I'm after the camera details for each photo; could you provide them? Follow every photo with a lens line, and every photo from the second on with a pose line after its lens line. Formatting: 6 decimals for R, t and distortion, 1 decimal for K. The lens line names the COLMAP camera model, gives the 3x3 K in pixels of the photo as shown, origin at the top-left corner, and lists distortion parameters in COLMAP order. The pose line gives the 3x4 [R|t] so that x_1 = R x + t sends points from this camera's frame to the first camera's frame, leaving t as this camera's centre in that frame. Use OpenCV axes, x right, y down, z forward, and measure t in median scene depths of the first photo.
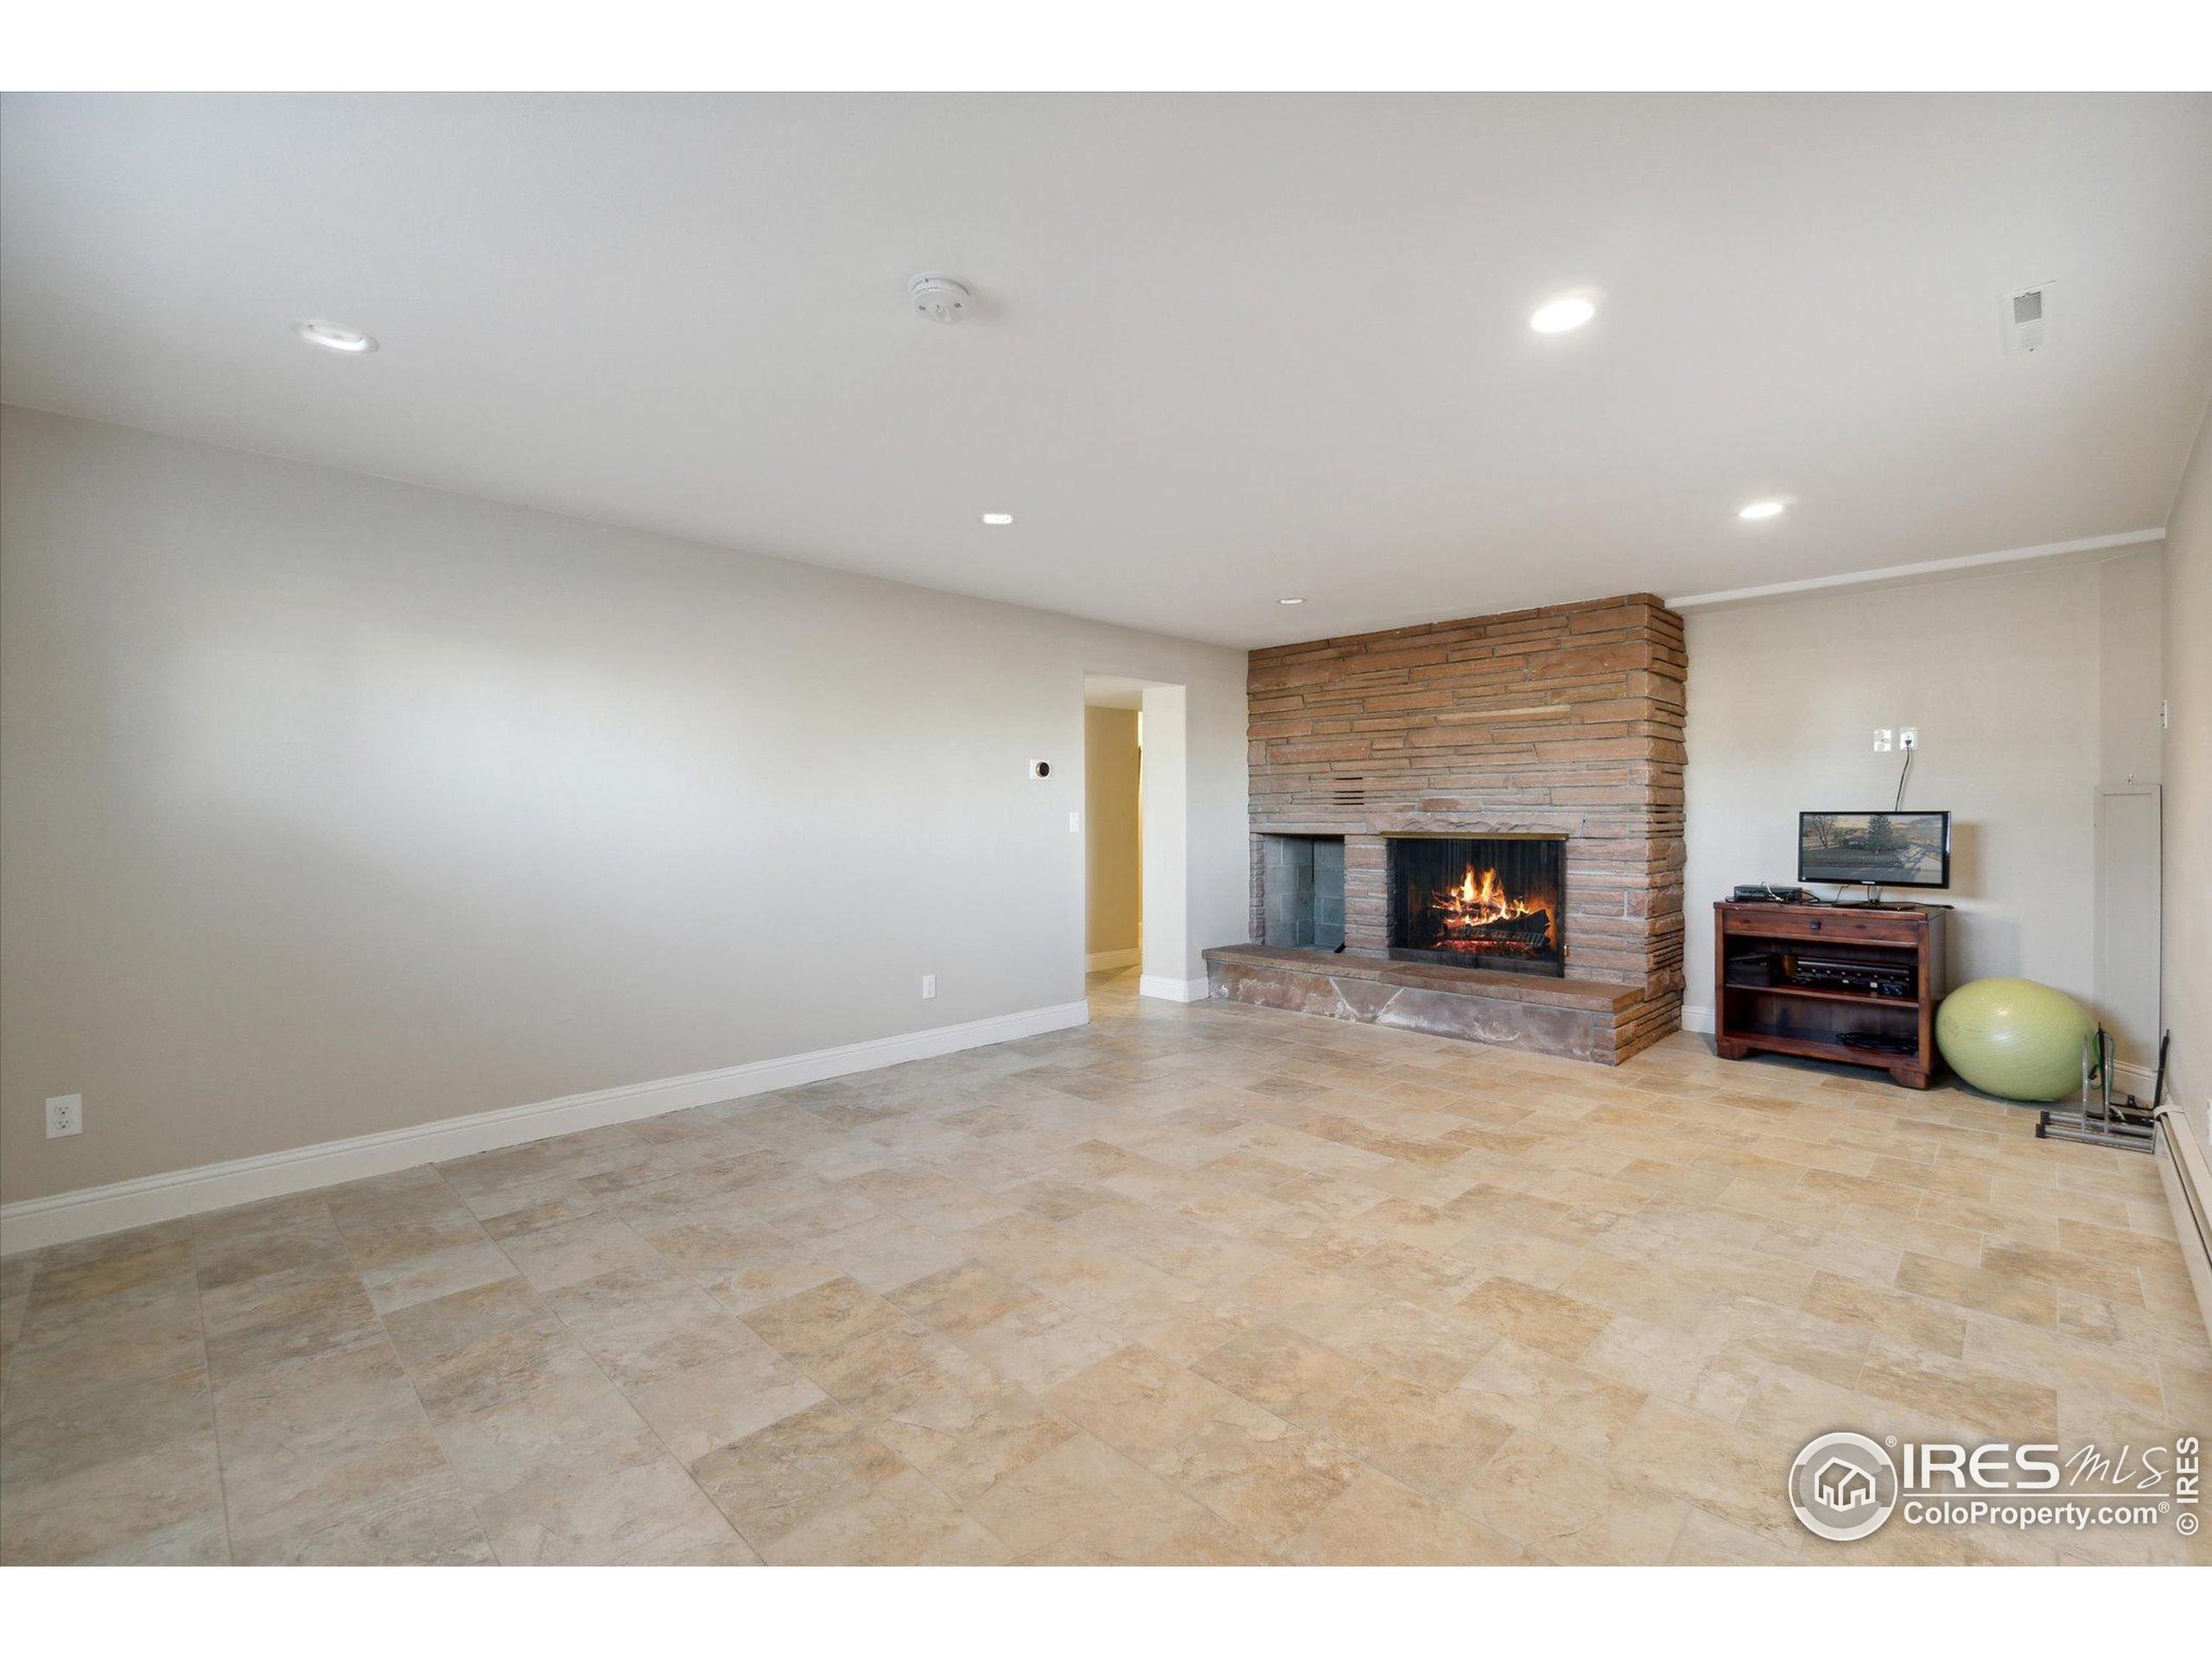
lens RADIAL K [[959.8, 0, 1102.2], [0, 959.8, 831.6], [0, 0, 1]] dist [-0.003193, -0.000203]
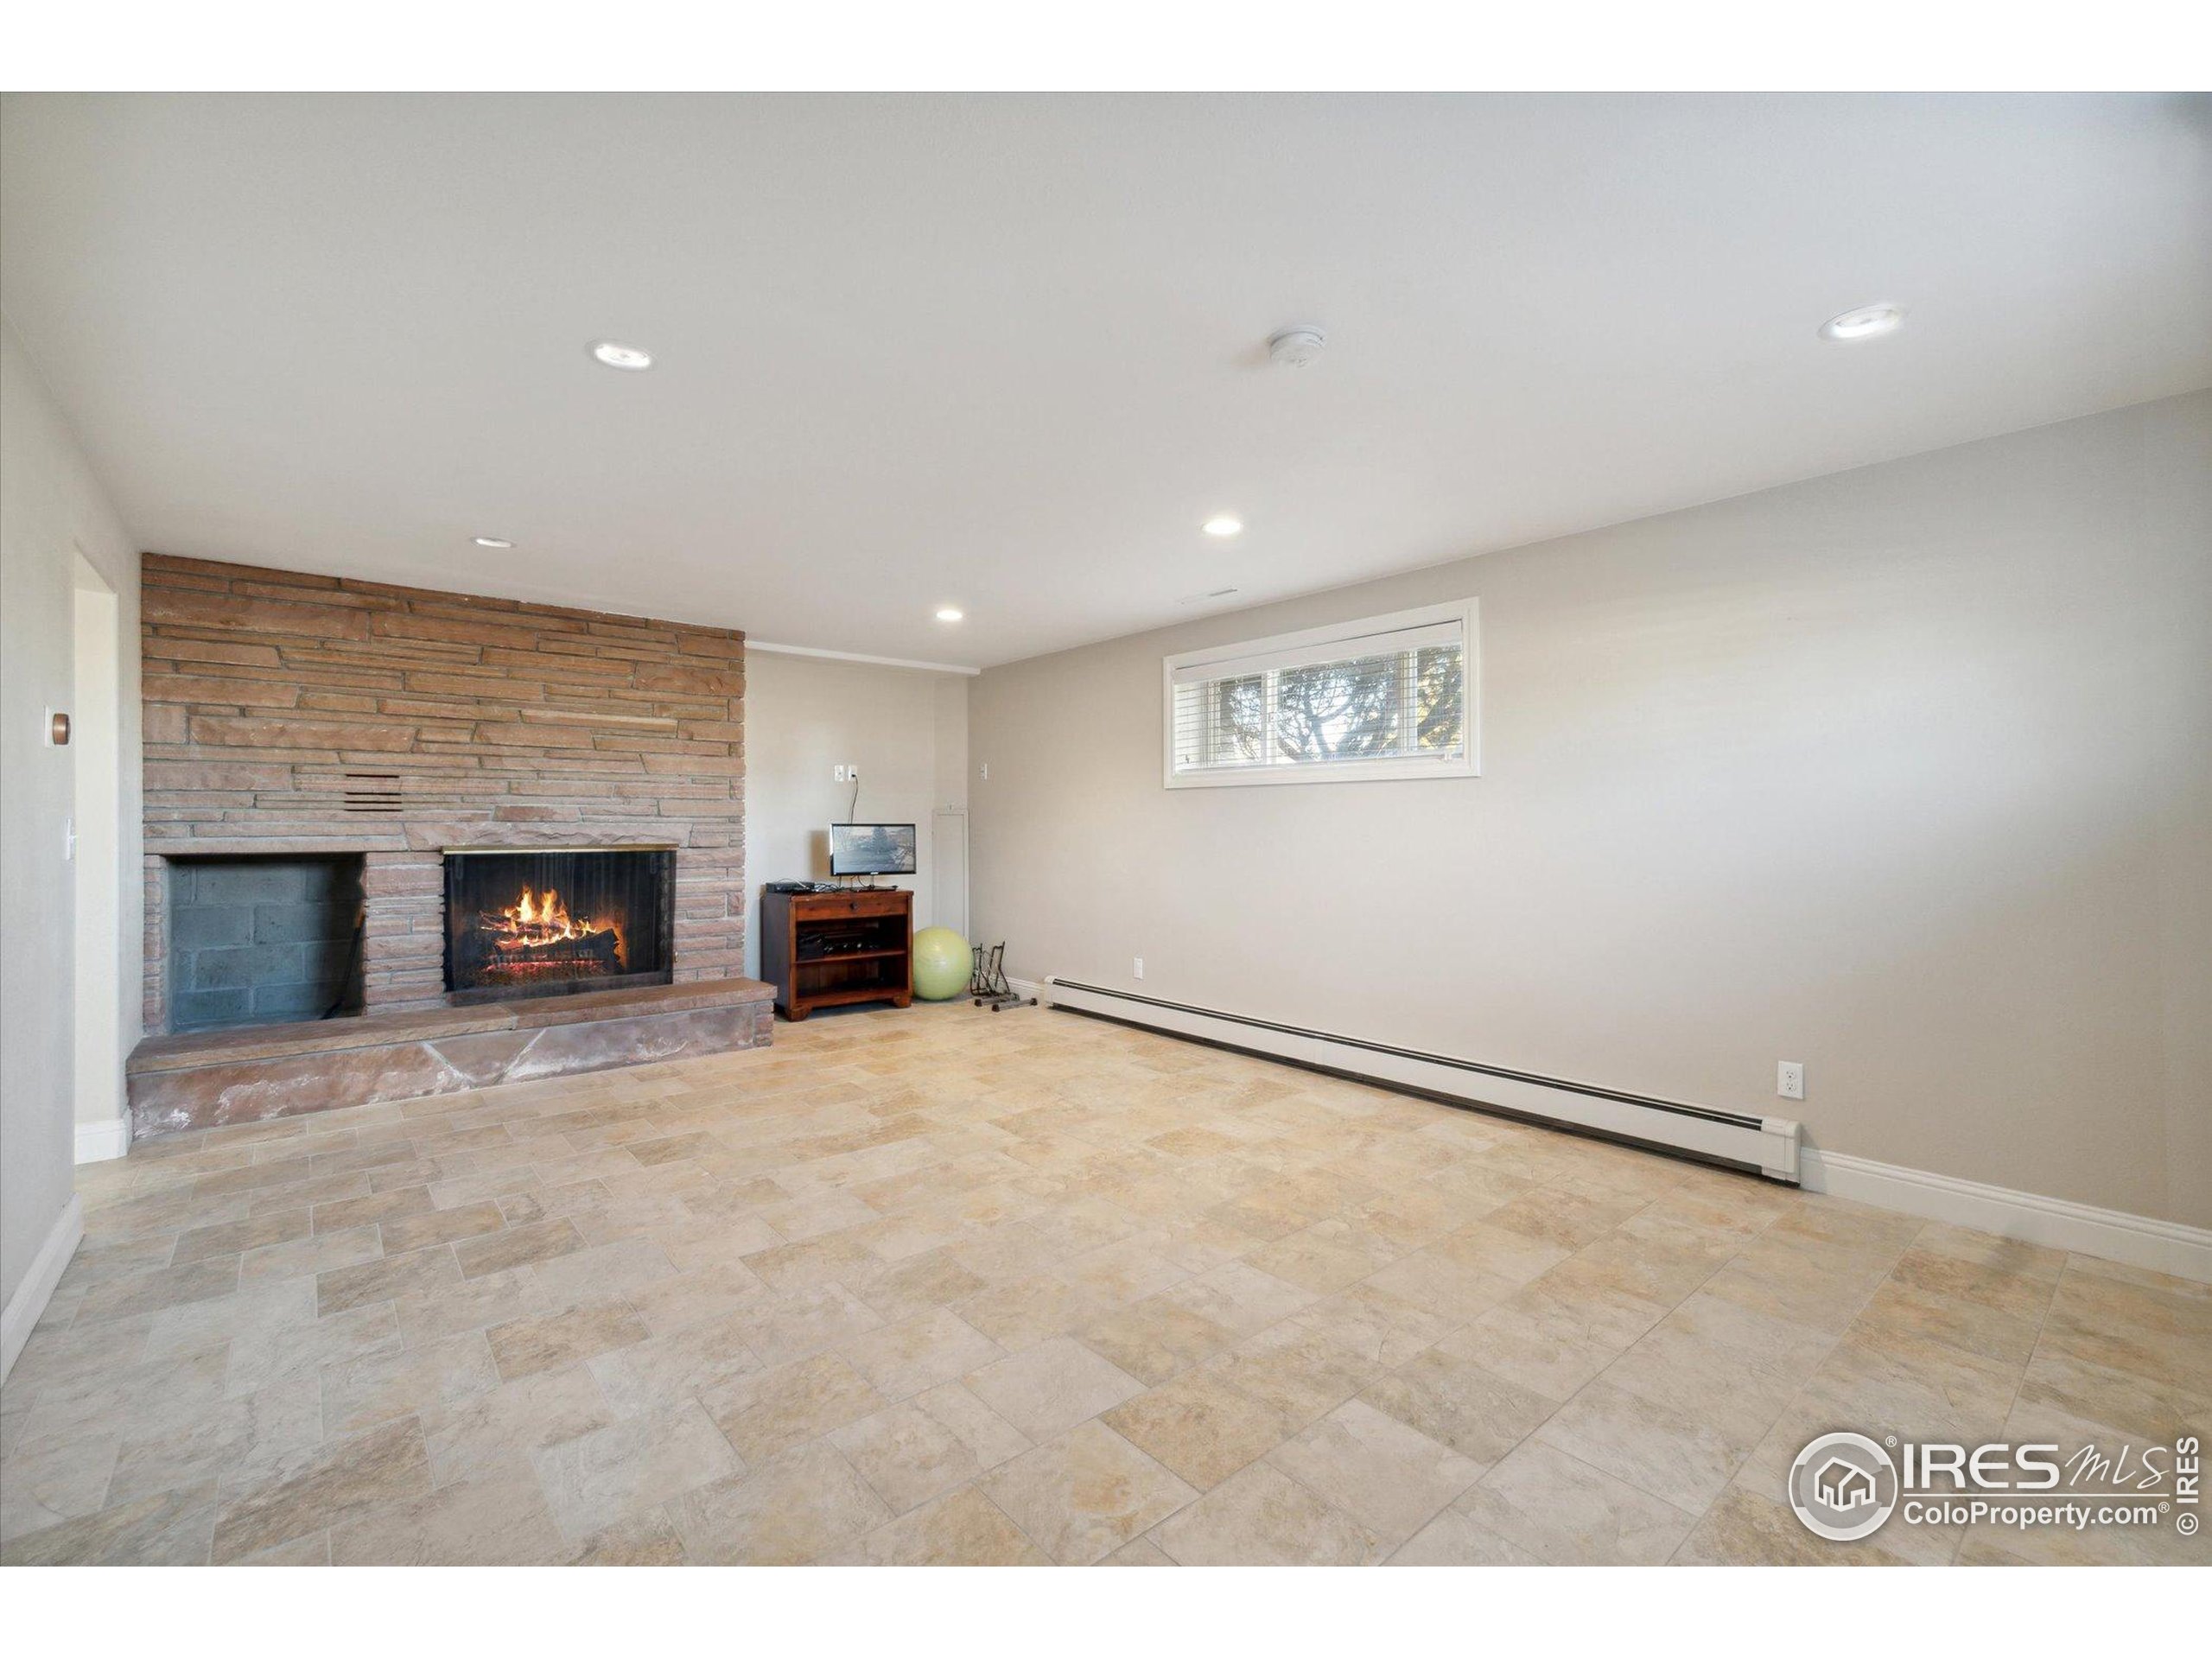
lens RADIAL K [[959.8, 0, 1102.2], [0, 959.8, 831.6], [0, 0, 1]] dist [-0.003193, -0.000203]
pose [[0.084060, -0.004392, 0.996451, -0.580880], [0.016032, 0.999867, 0.003054, -0.007603], [-0.996332, 0.015719, 0.084119, 0.516686]]
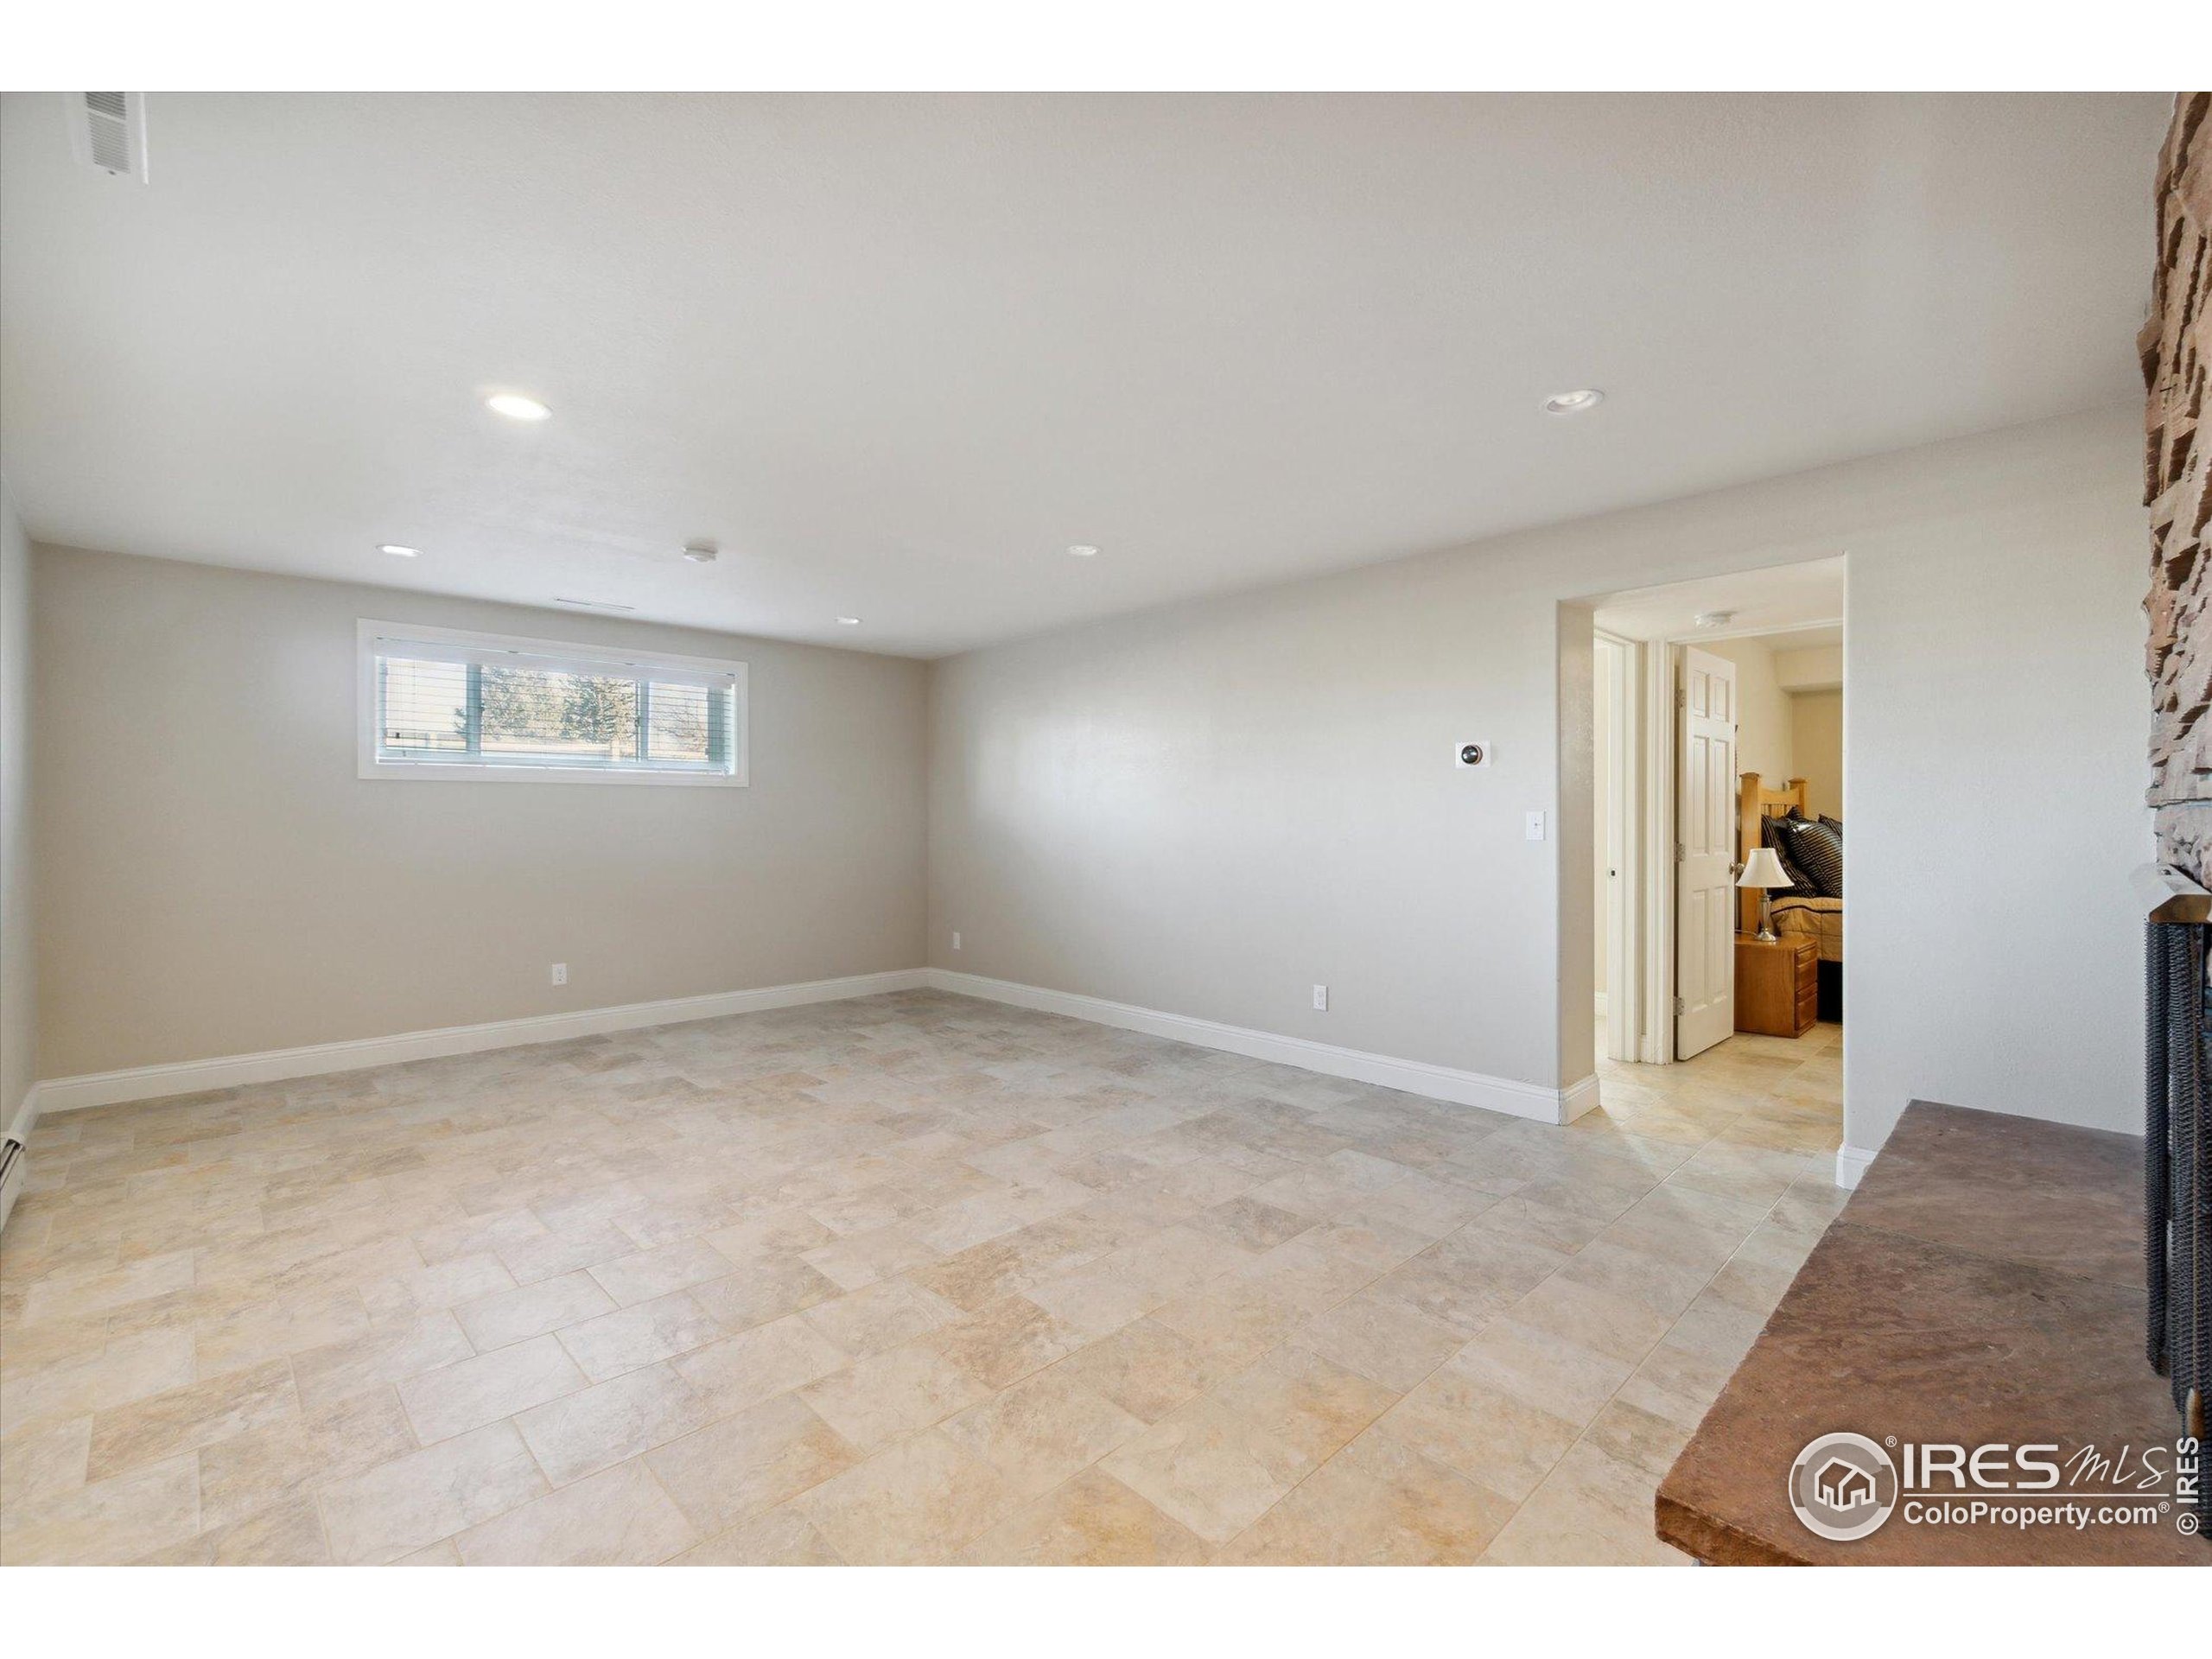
lens RADIAL K [[952.4, 0, 1103.7], [0, 952.4, 818.2], [0, 0, 1]] dist [-0.002907, -0.000416]
pose [[-0.016807, 0.000244, -0.999859, 0.812084], [-0.013094, 0.999914, 0.000464, -0.014034], [0.999773, 0.013100, -0.016802, 0.851018]]
